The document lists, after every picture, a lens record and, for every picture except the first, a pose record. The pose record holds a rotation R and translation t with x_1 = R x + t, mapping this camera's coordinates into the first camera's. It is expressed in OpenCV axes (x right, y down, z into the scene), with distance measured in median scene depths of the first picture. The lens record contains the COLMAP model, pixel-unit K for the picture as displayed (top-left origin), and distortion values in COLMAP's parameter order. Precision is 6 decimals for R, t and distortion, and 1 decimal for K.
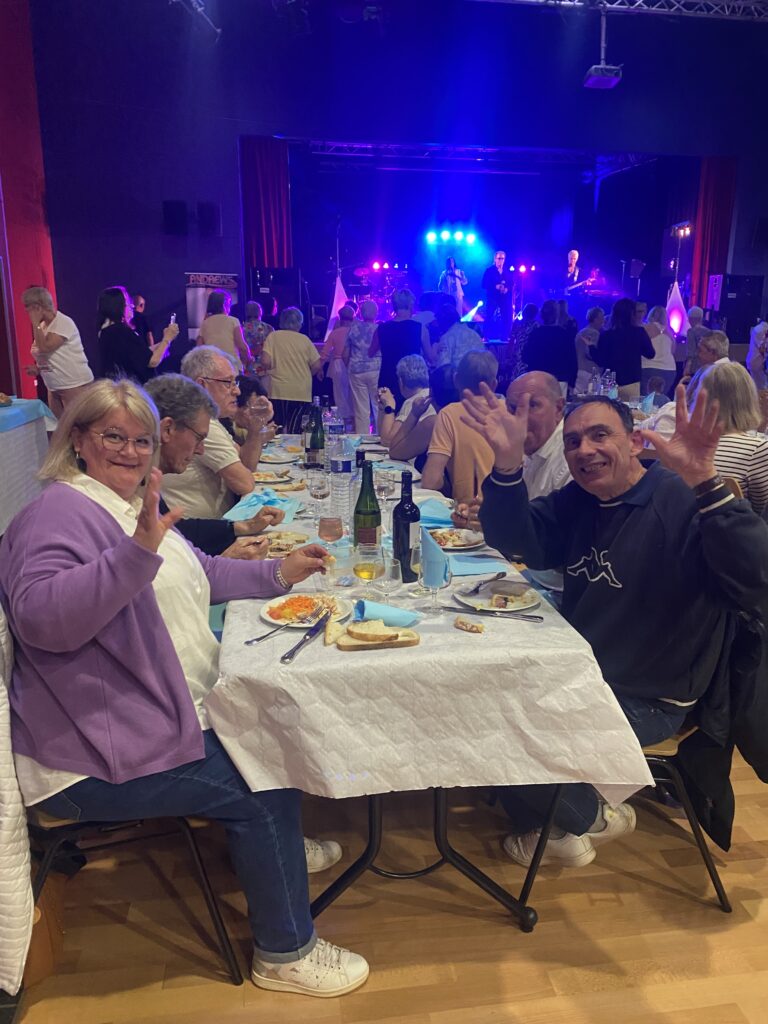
lens RADIAL K [[776.5, 0, 384.0], [0, 776.5, 512.0], [0, 0, 1]] dist [-0.000563, 0.007288]
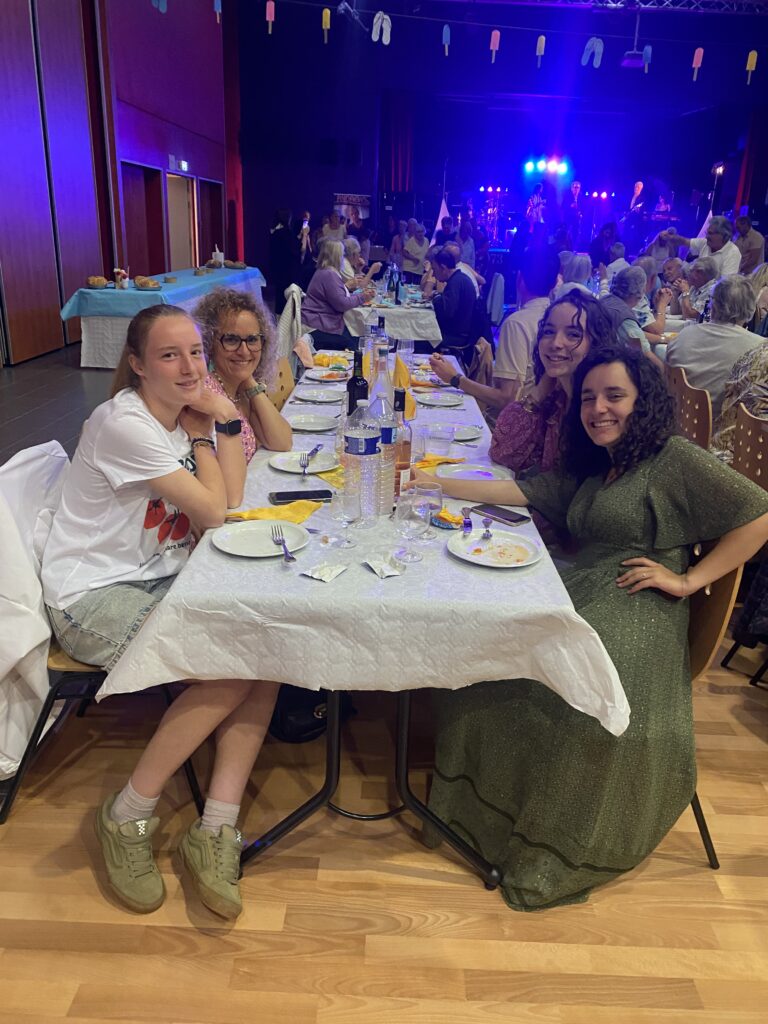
lens RADIAL K [[776.5, 0, 384.0], [0, 776.5, 512.0], [0, 0, 1]] dist [-0.000563, 0.007288]
pose [[0.984612, 0.088664, -0.150594, 0.093473], [-0.073165, 0.991722, 0.105523, 0.106192], [0.158703, -0.092882, 0.982948, -0.411520]]
